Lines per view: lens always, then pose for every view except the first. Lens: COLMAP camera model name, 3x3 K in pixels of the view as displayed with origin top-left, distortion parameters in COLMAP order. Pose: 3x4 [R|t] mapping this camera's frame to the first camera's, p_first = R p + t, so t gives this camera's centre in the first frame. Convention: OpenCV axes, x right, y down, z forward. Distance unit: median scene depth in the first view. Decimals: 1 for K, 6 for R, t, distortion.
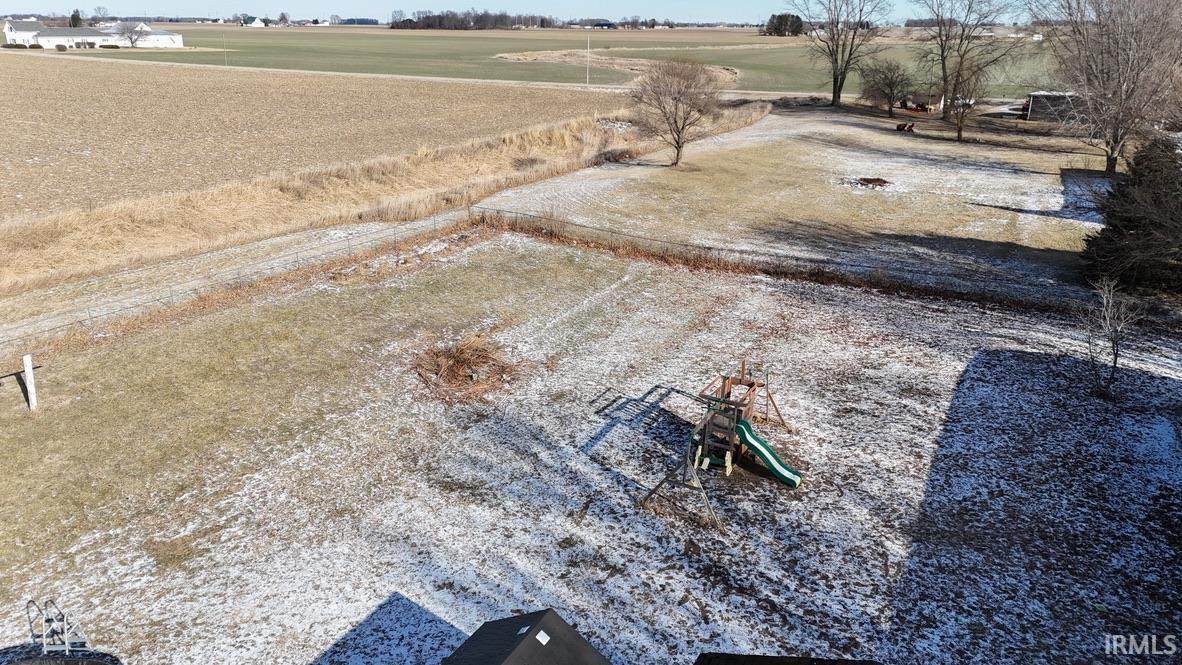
lens RADIAL K [[852.7, 0, 597.9], [0, 852.7, 334.0], [0, 0, 1]] dist [0.046344, -0.025950]
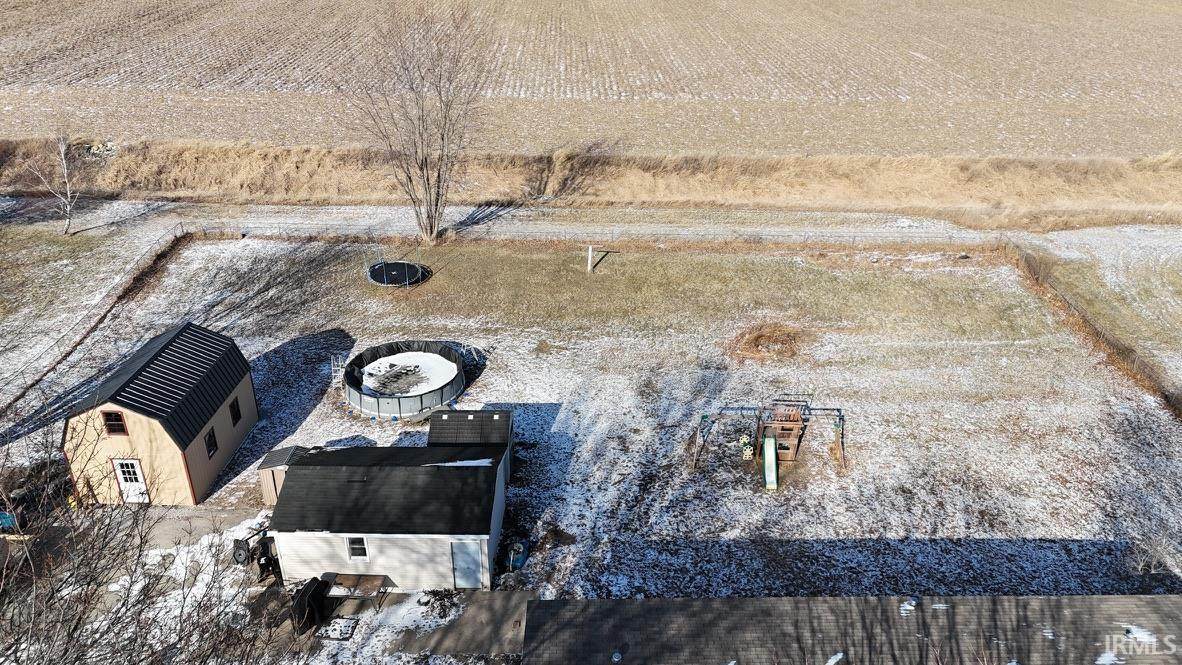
lens RADIAL K [[852.7, 0, 592.4], [0, 852.7, 329.7], [0, 0, 1]] dist [0.046344, -0.025950]
pose [[0.458390, 0.397967, -0.794671, 1.427684], [-0.294961, 0.911585, 0.286375, -0.508182], [0.838378, 0.103125, 0.535246, -0.129082]]
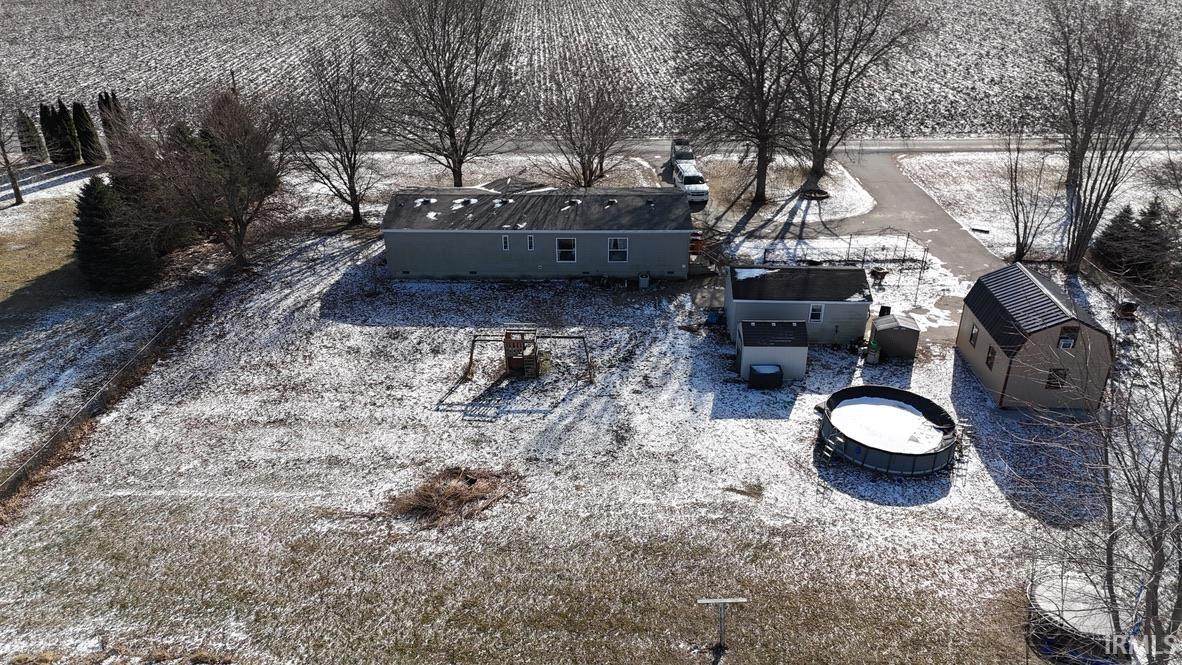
lens RADIAL K [[852.7, 0, 592.3], [0, 852.7, 329.0], [0, 0, 1]] dist [0.046344, -0.025950]
pose [[-0.442559, -0.404567, 0.800292, -1.691523], [0.297093, 0.775896, 0.556526, -1.134617], [-0.846095, 0.484057, -0.223186, 1.576229]]
